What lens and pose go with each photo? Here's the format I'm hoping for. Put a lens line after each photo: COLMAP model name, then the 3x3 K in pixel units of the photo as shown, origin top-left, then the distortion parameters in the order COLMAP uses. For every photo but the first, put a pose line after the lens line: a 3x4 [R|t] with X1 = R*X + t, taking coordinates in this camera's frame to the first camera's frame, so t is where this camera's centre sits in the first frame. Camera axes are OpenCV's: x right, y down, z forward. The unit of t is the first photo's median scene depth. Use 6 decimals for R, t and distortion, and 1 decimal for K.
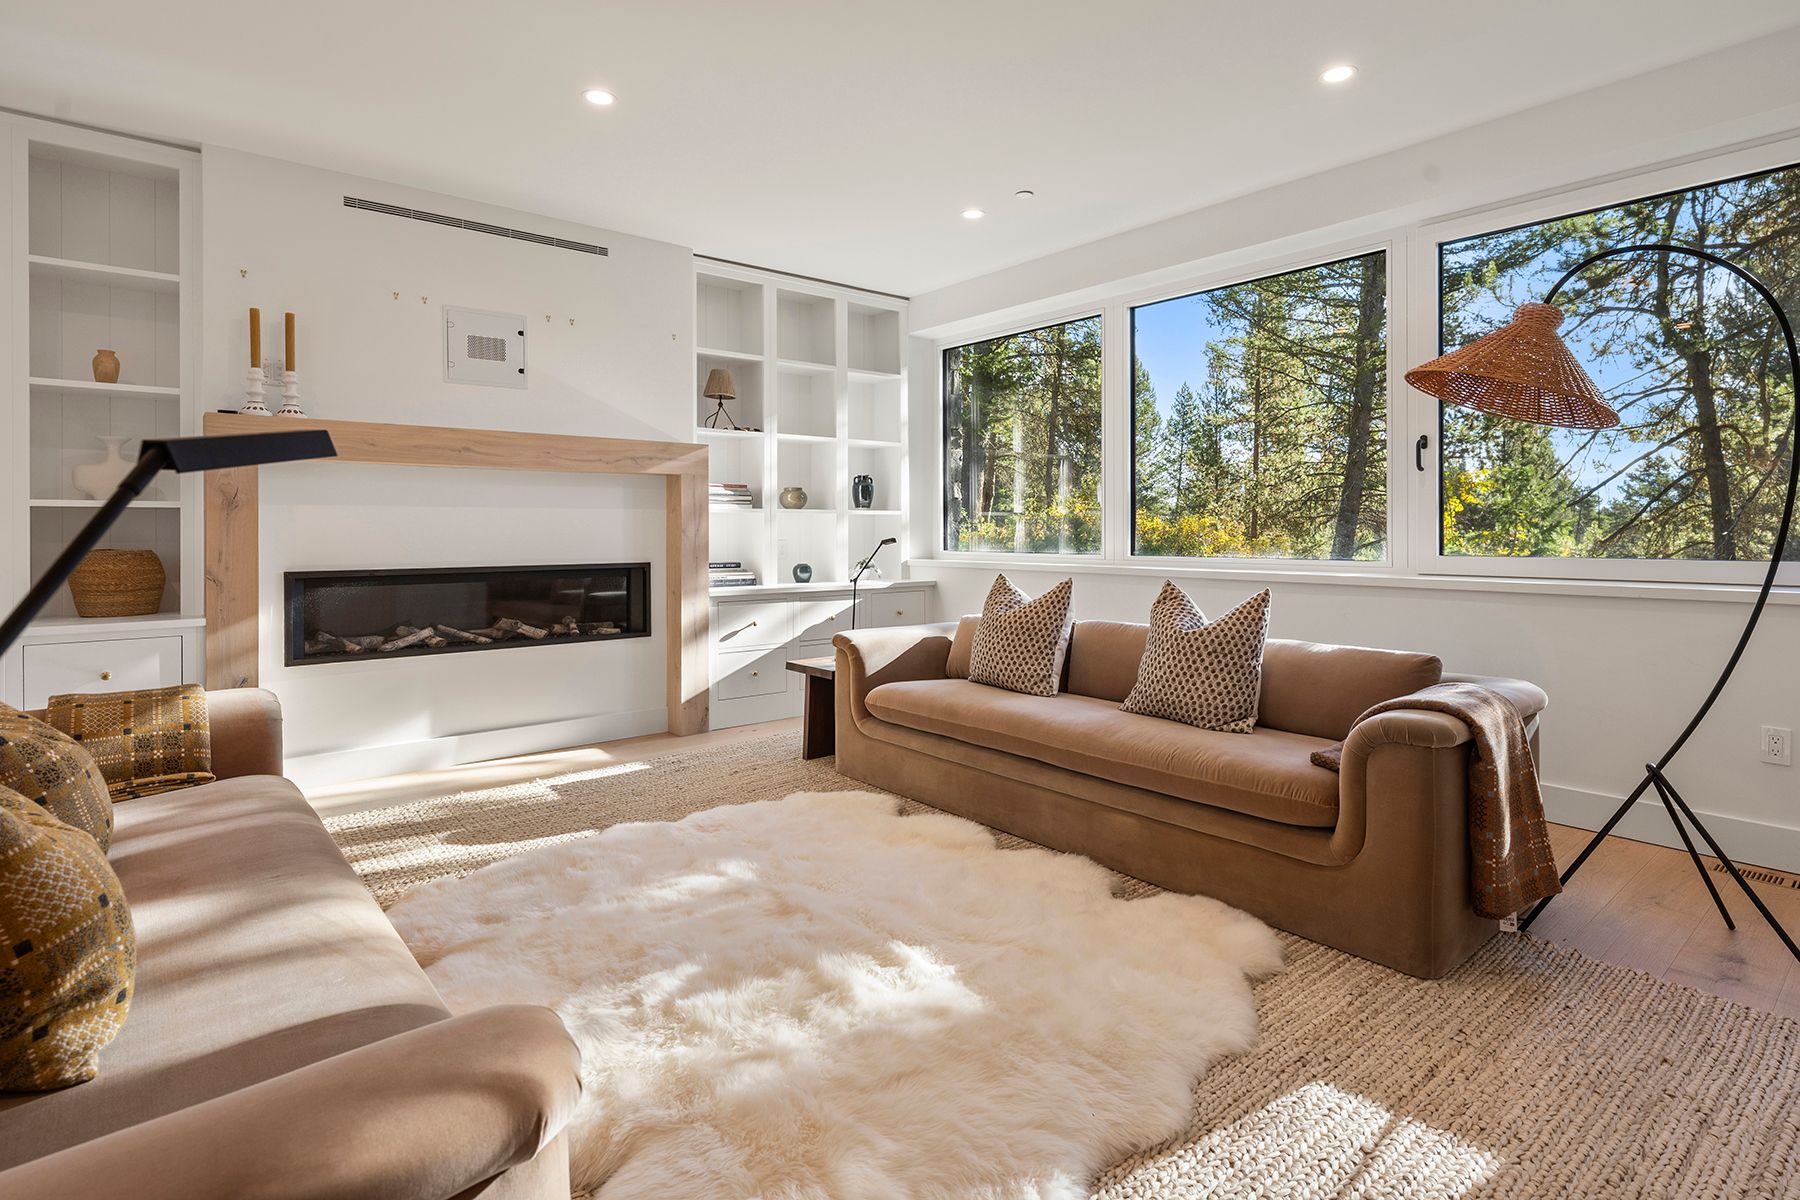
lens RADIAL K [[891.9, 0, 901.6], [0, 891.9, 531.6], [0, 0, 1]] dist [-0.000372, -0.000239]
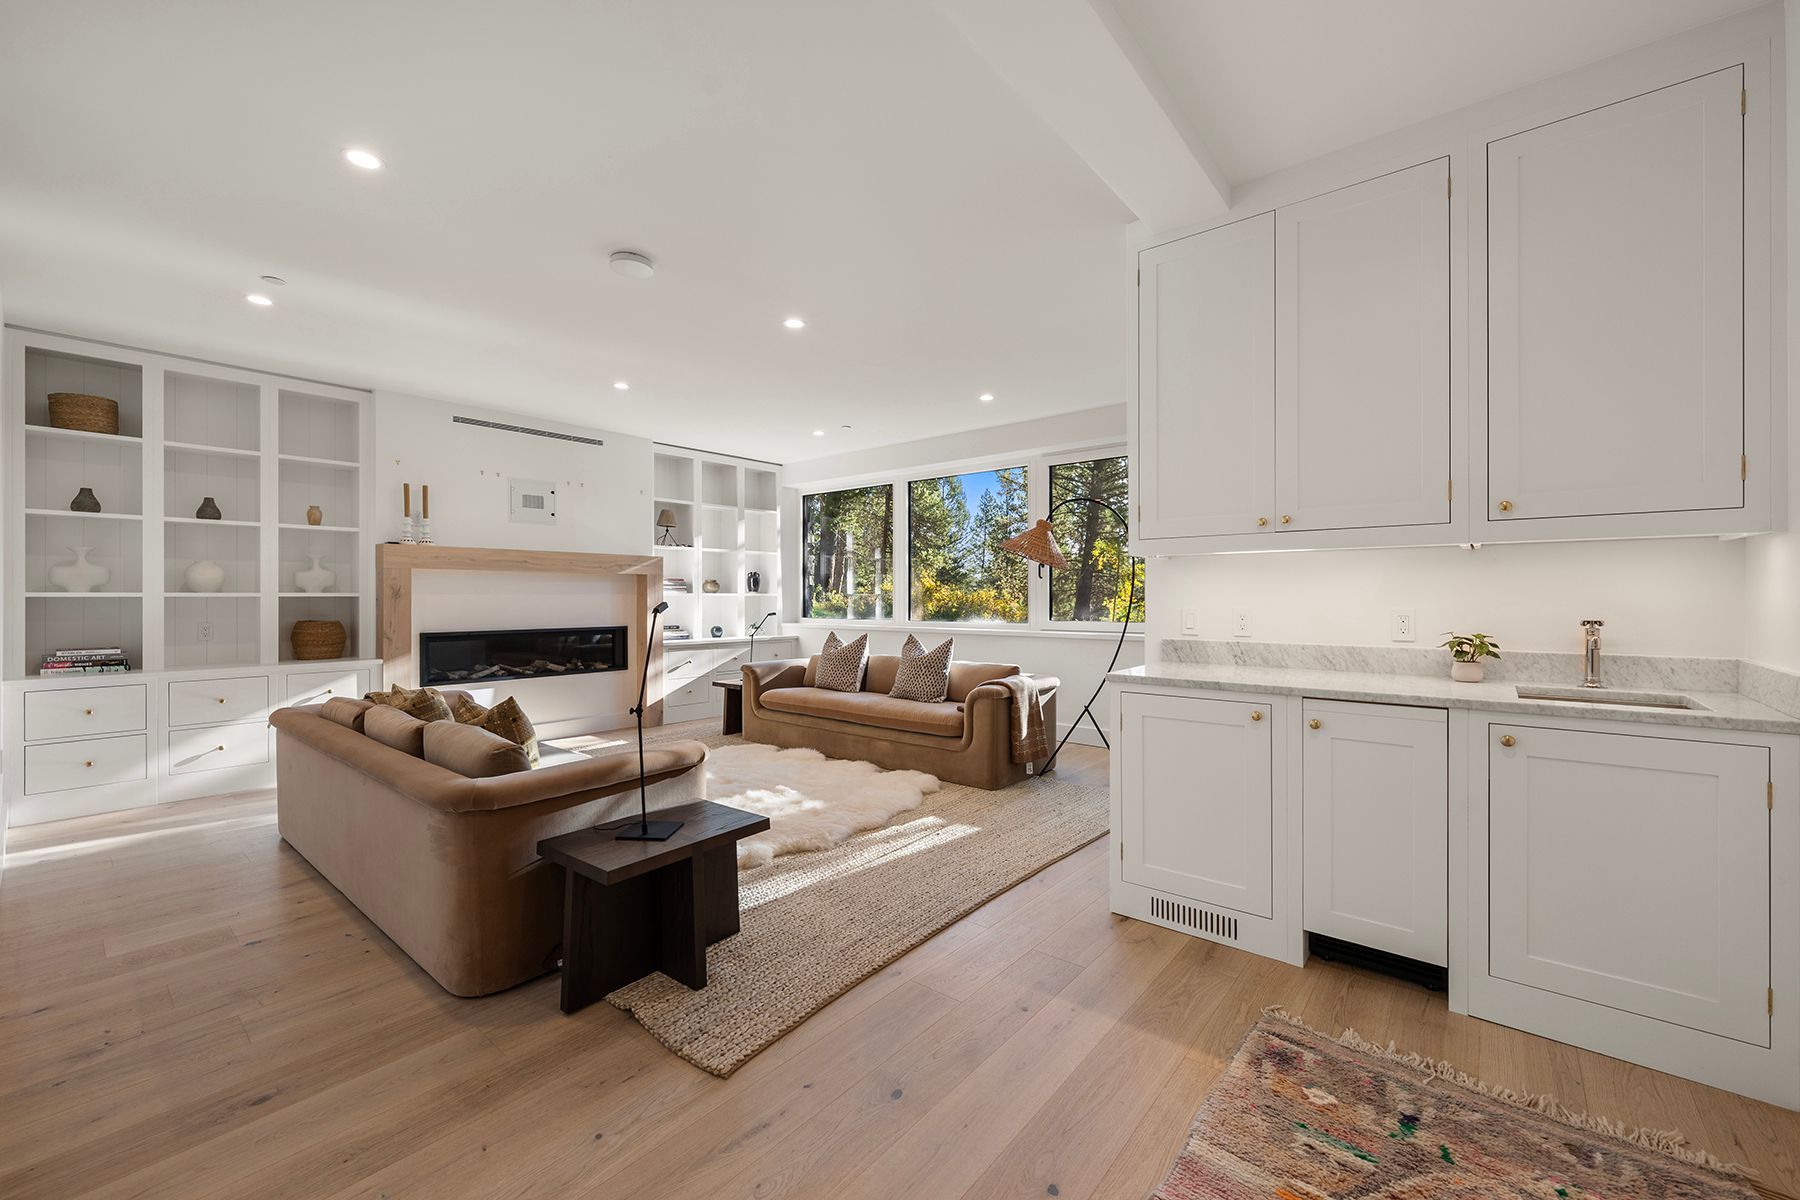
lens RADIAL K [[713.9, 0, 903.9], [0, 713.9, 597.1], [0, 0, 1]] dist [0.000044, -0.000022]
pose [[0.983269, 0.002132, 0.182149, -0.014381], [-0.001866, 0.999997, -0.001631, -0.021403], [-0.182152, 0.001264, 0.983270, -0.480784]]
